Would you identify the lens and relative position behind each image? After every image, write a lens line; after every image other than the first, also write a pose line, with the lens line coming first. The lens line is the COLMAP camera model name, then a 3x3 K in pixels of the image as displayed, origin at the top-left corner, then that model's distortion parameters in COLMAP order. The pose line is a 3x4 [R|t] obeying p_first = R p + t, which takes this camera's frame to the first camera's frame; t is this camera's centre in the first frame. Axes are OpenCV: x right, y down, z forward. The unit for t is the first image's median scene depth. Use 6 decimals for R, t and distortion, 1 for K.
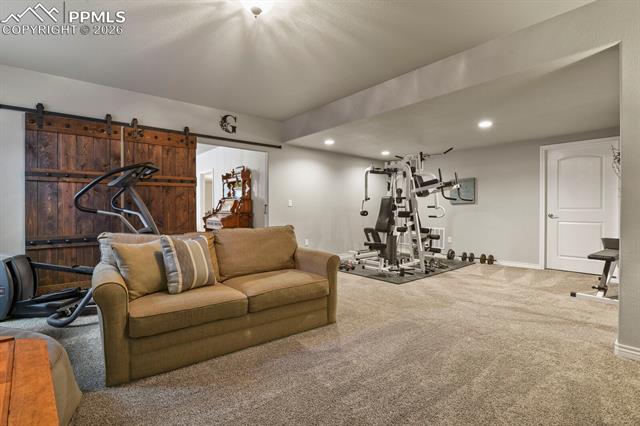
lens RADIAL K [[314.6, 0, 325.8], [0, 314.6, 212.6], [0, 0, 1]] dist [-0.002591, -0.000409]
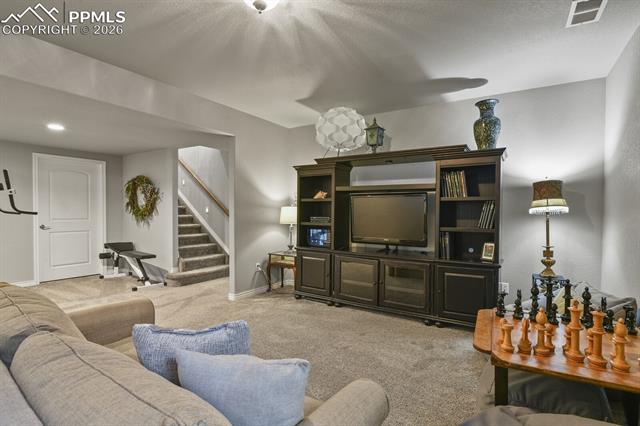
lens RADIAL K [[314.6, 0, 325.8], [0, 314.6, 212.6], [0, 0, 1]] dist [-0.002591, -0.000409]
pose [[-0.289212, -0.011990, 0.957190, -0.532317], [0.007263, 0.999865, 0.014719, -0.050662], [-0.957238, 0.011209, -0.289086, 0.526788]]
